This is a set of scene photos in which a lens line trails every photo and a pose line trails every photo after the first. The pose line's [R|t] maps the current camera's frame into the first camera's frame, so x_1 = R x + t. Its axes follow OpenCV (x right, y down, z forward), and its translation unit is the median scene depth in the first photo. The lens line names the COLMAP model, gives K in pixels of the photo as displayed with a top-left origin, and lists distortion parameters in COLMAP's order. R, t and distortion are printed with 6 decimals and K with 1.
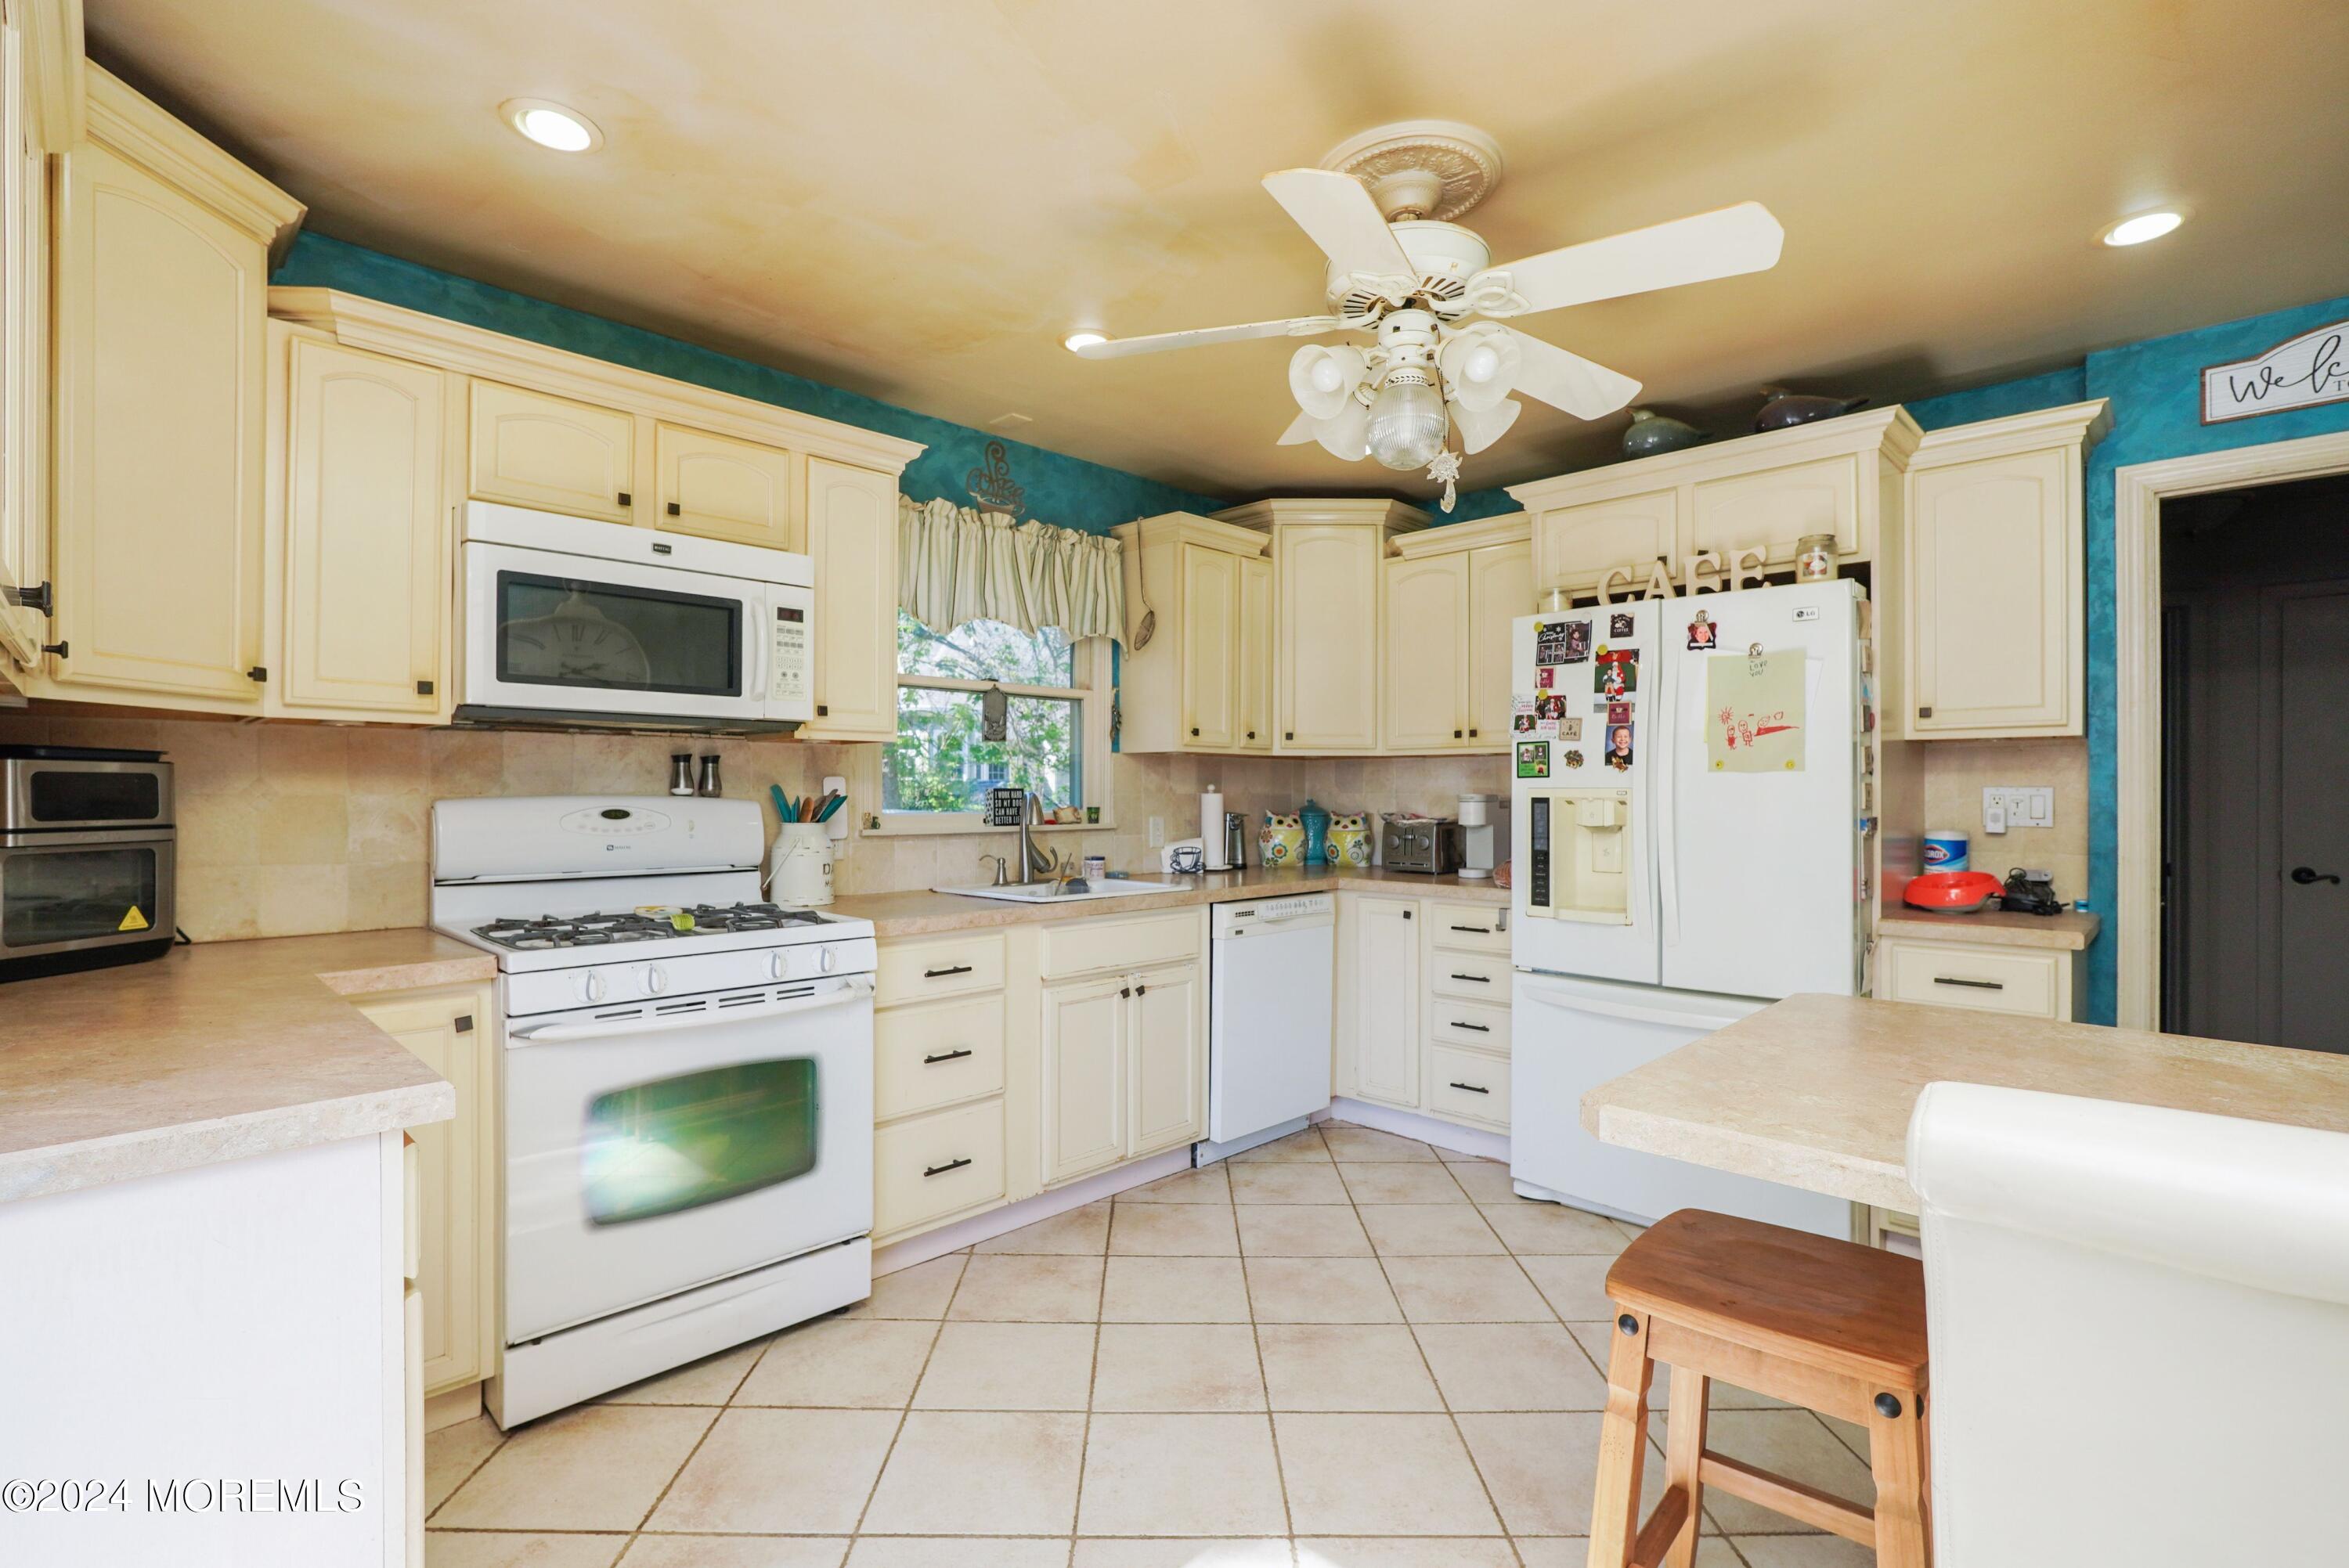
lens RADIAL K [[1084.7, 0, 1174.5], [0, 1084.7, 784.0], [0, 0, 1]] dist [-0.010192, 0.001375]
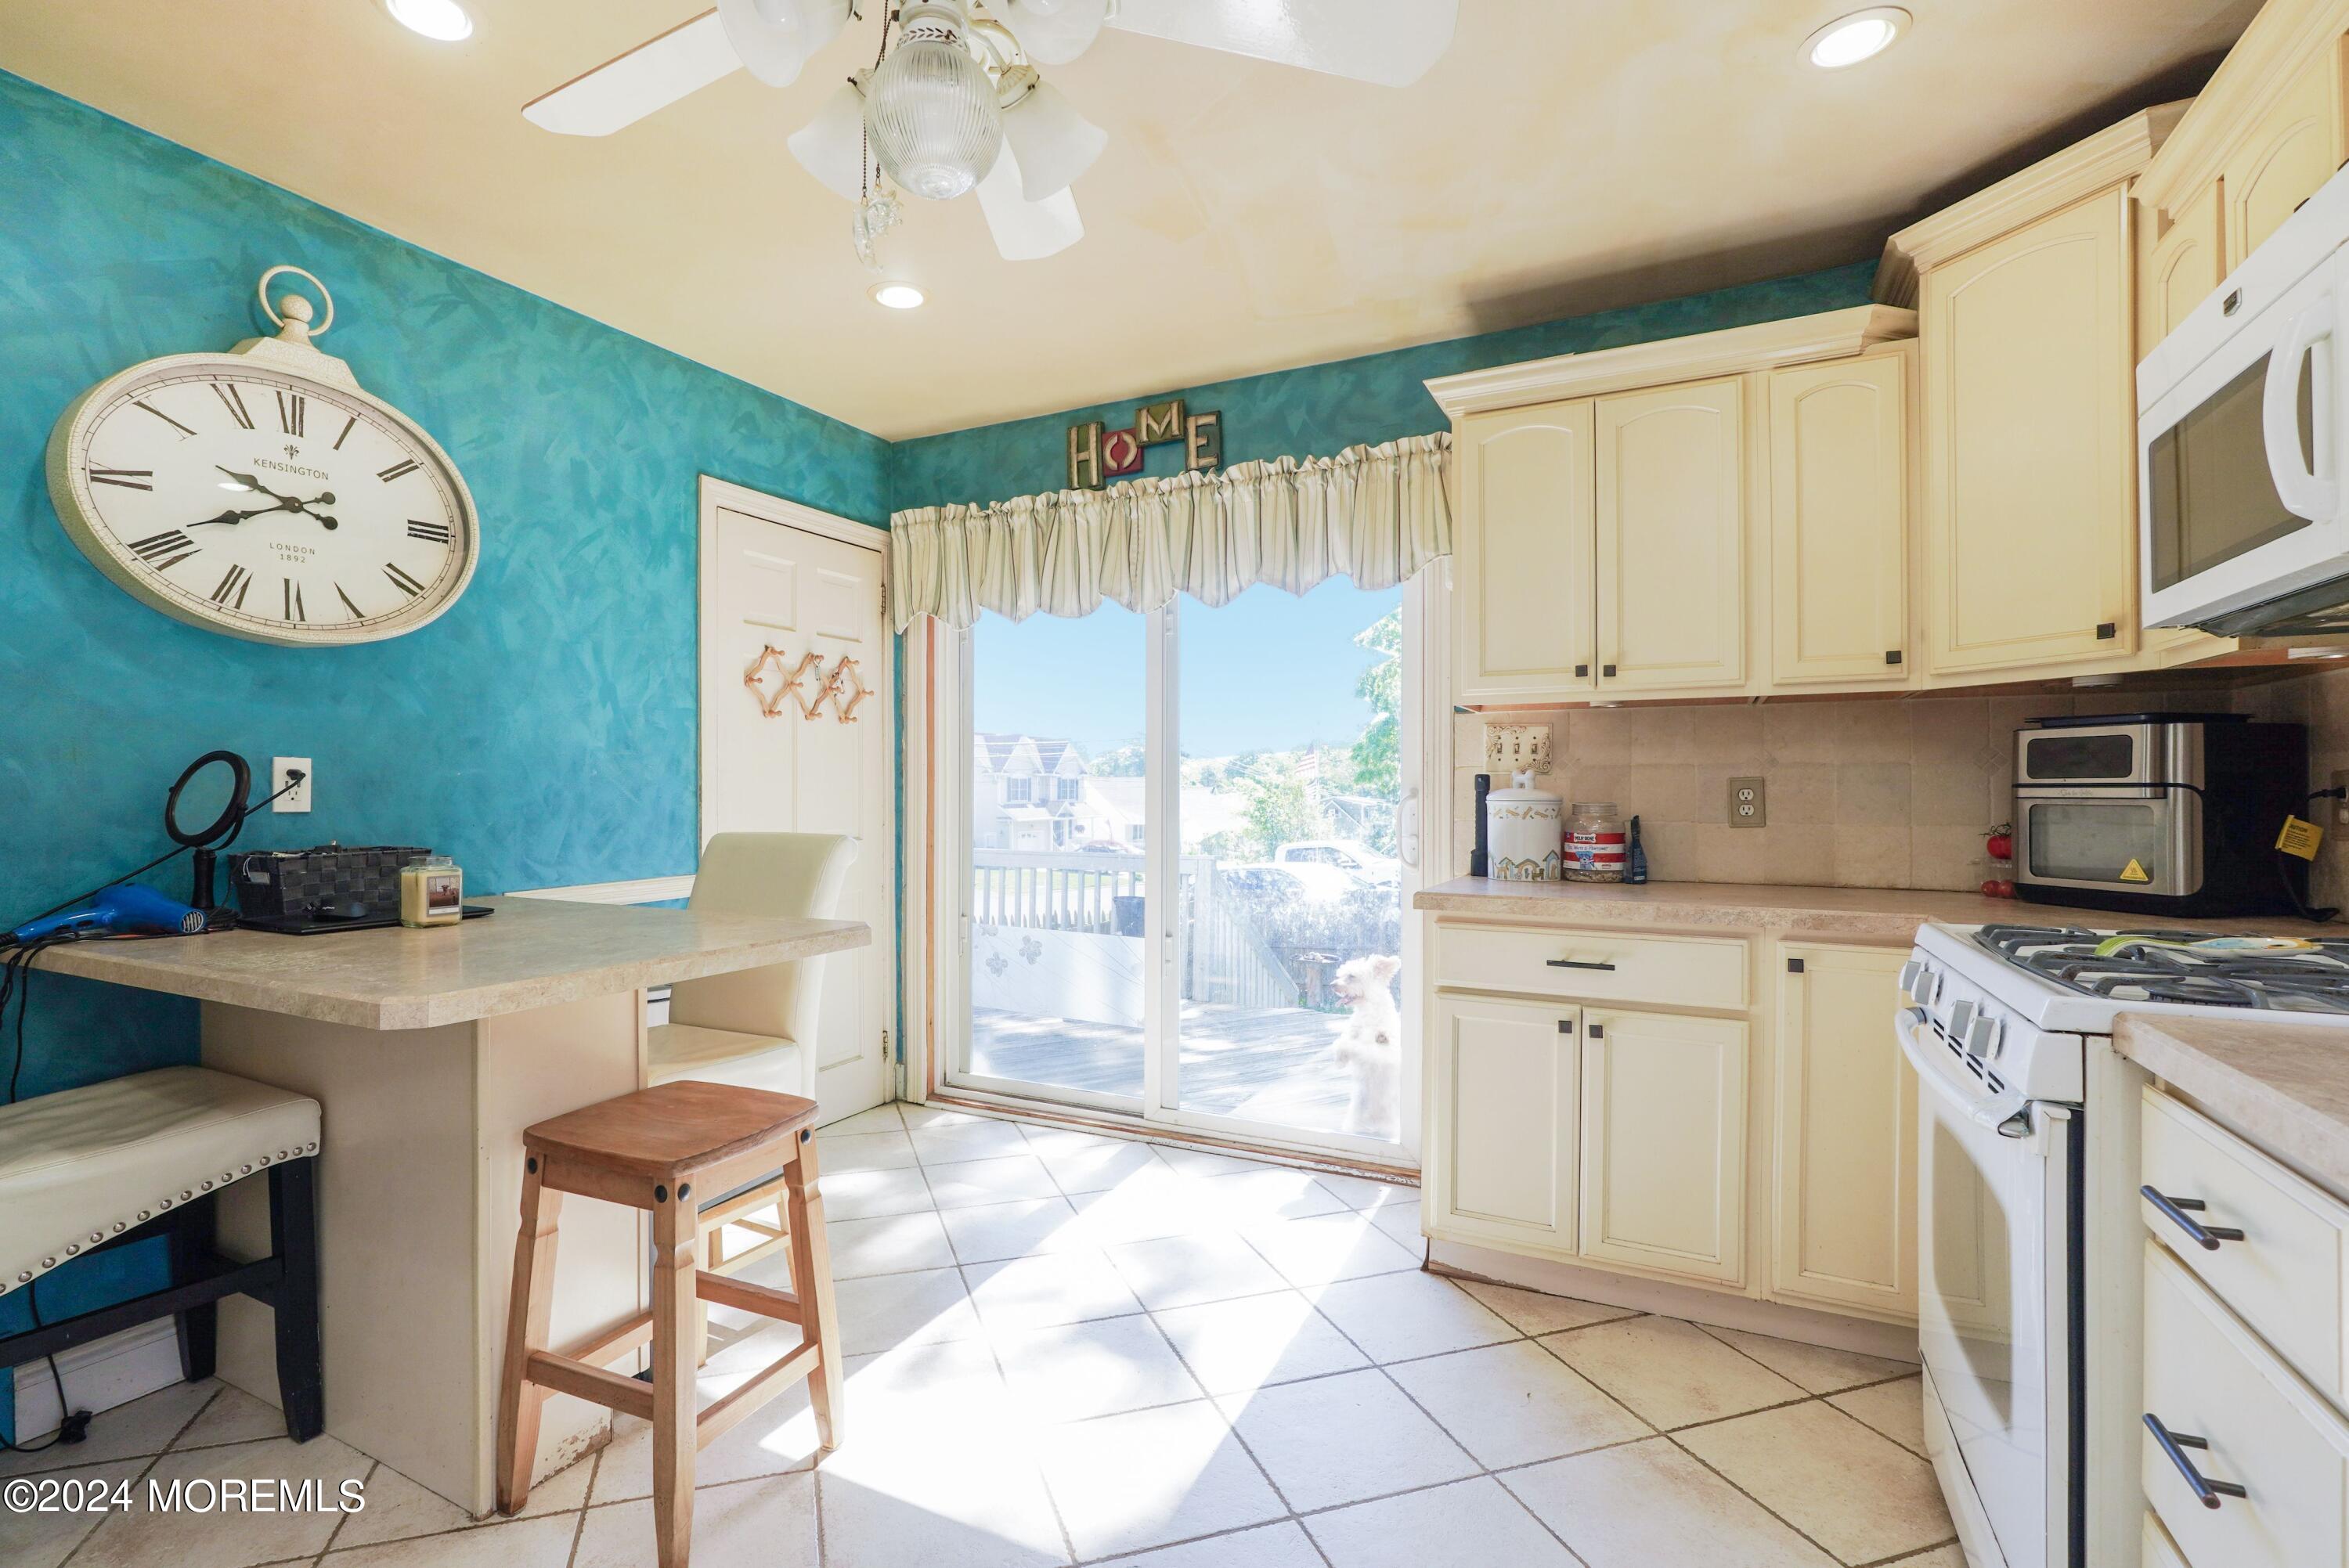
lens RADIAL K [[1084.7, 0, 1174.5], [0, 1084.7, 784.0], [0, 0, 1]] dist [-0.010192, 0.001375]
pose [[-0.945169, -0.004032, -0.326558, 0.180842], [0.000819, 0.999891, -0.014716, 0.033351], [0.326582, -0.014176, -0.945063, 1.060050]]
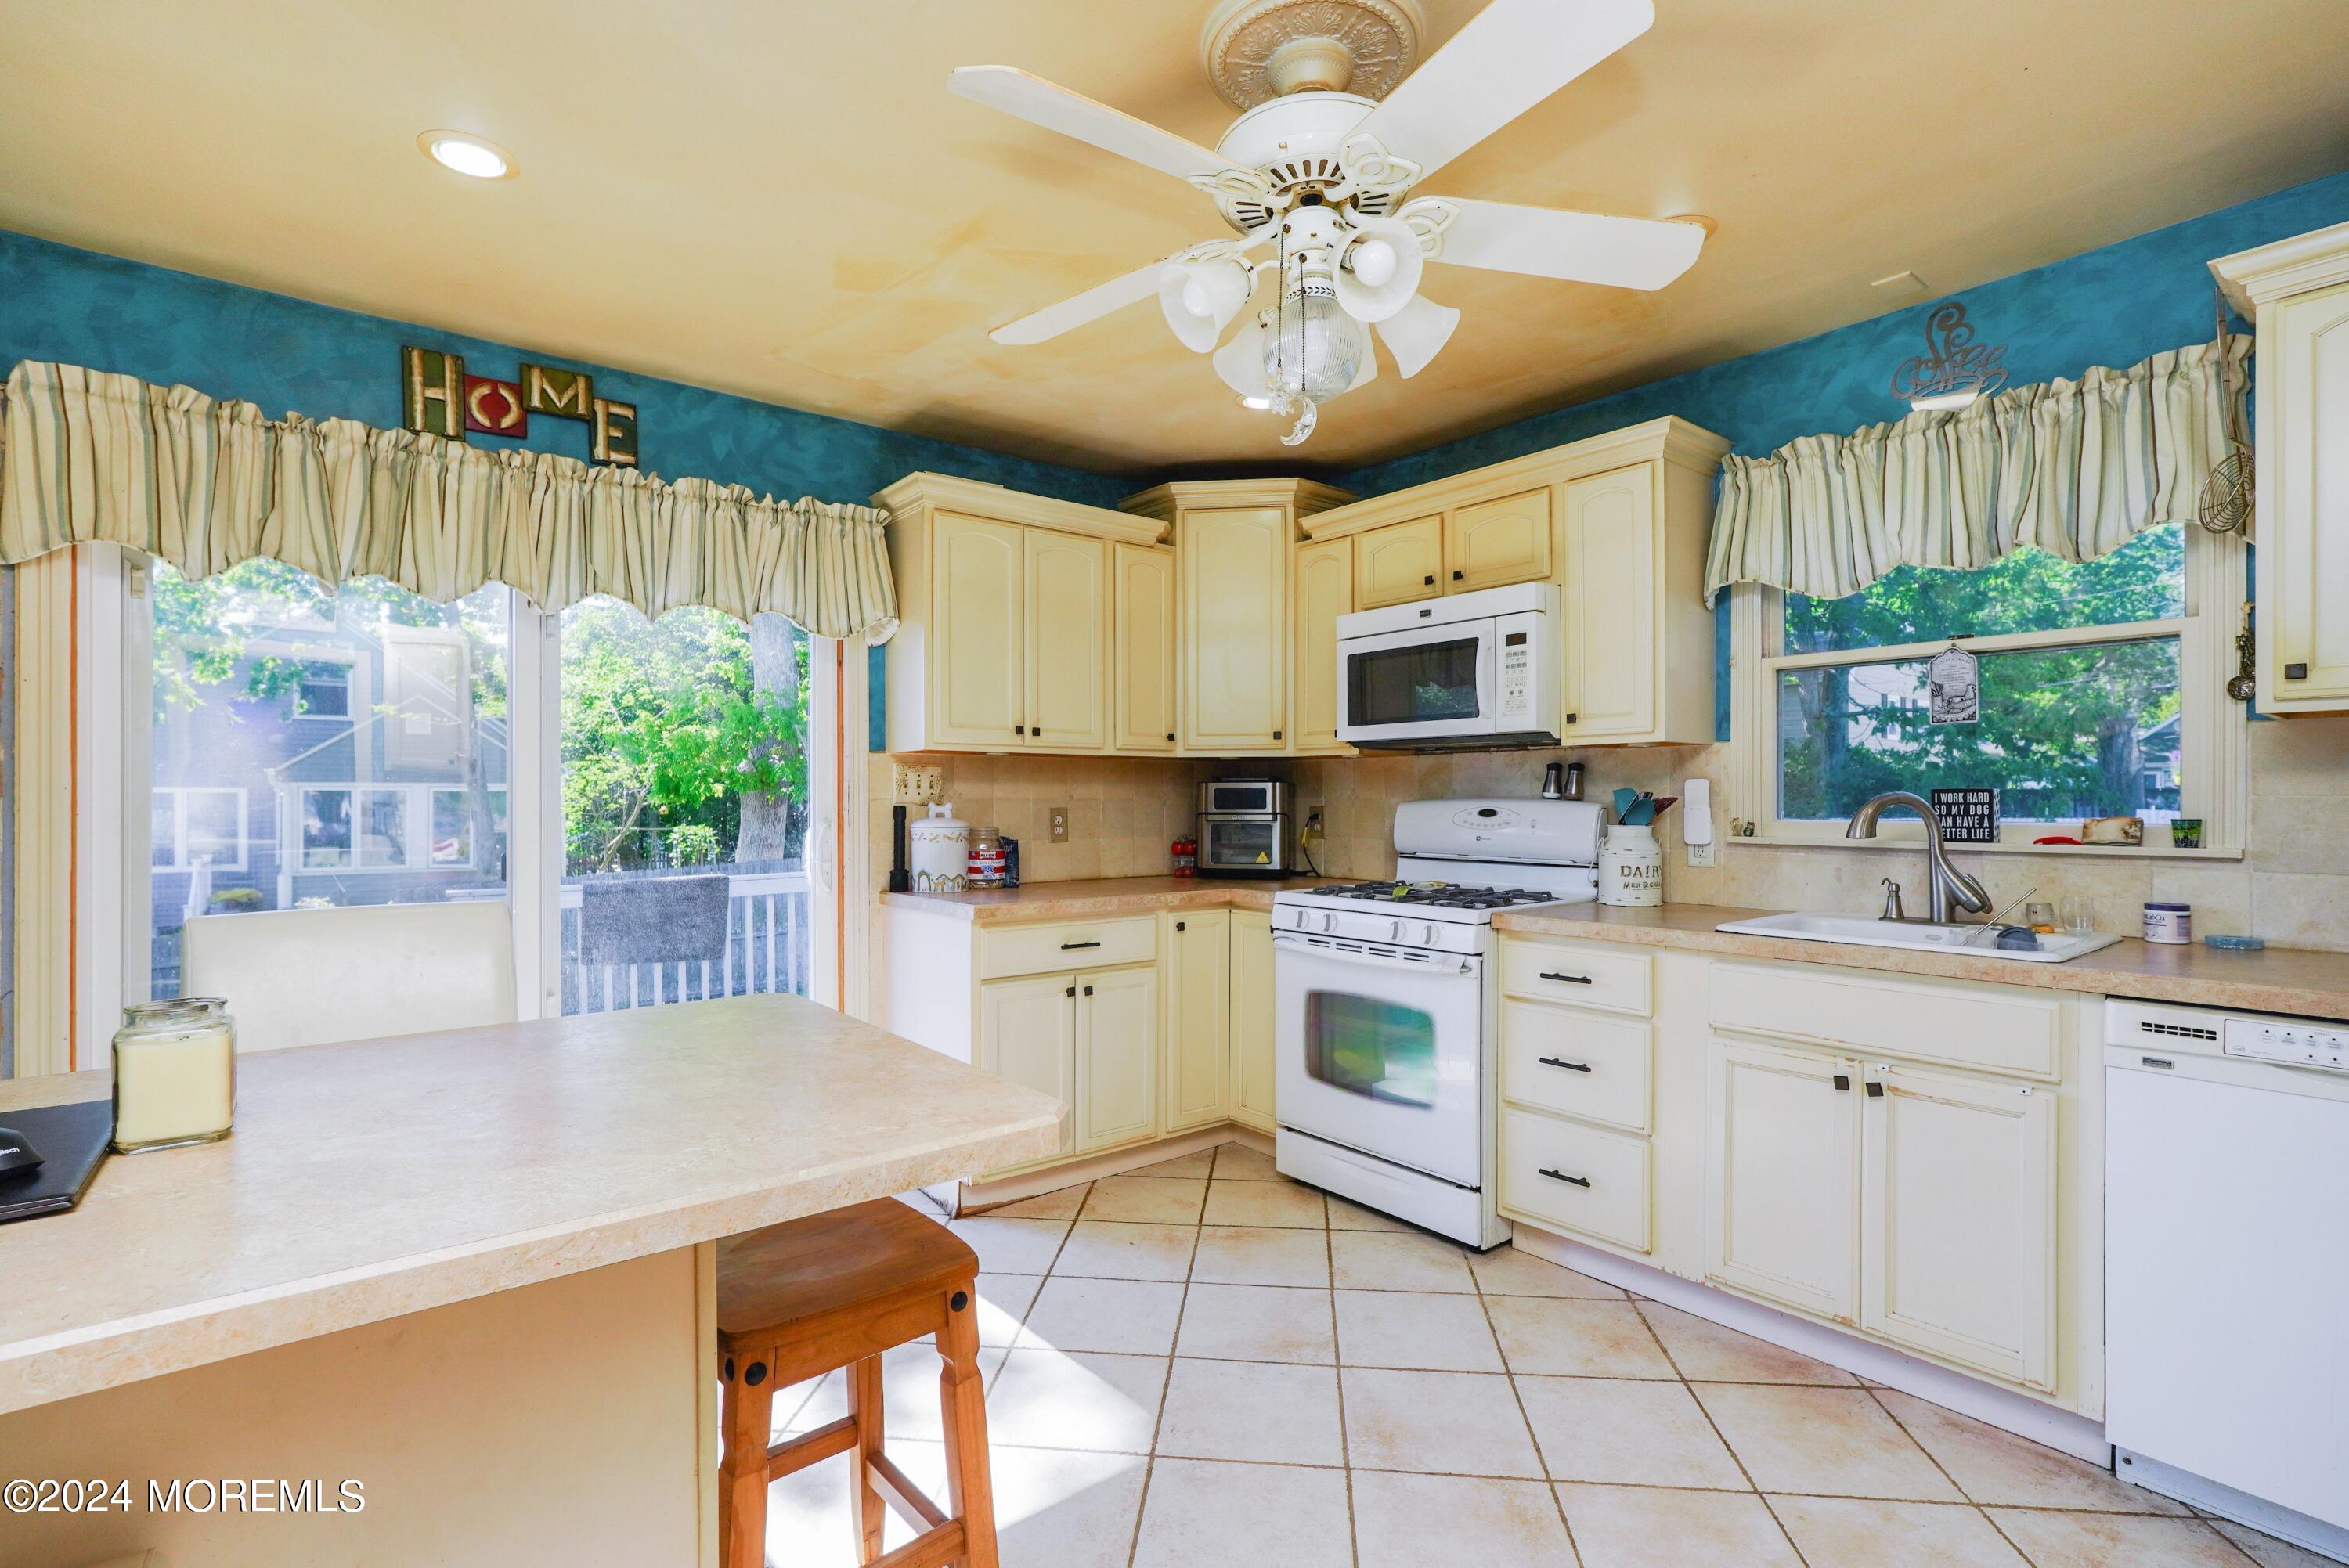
lens RADIAL K [[1063.3, 0, 1141.4], [0, 1063.3, 795.9], [0, 0, 1]] dist [-0.000394, 0.000368]
pose [[-0.123256, -0.003185, -0.992370, 0.680163], [0.009083, 0.999949, -0.004337, 0.007893], [0.992333, -0.009549, -0.123221, 0.635610]]
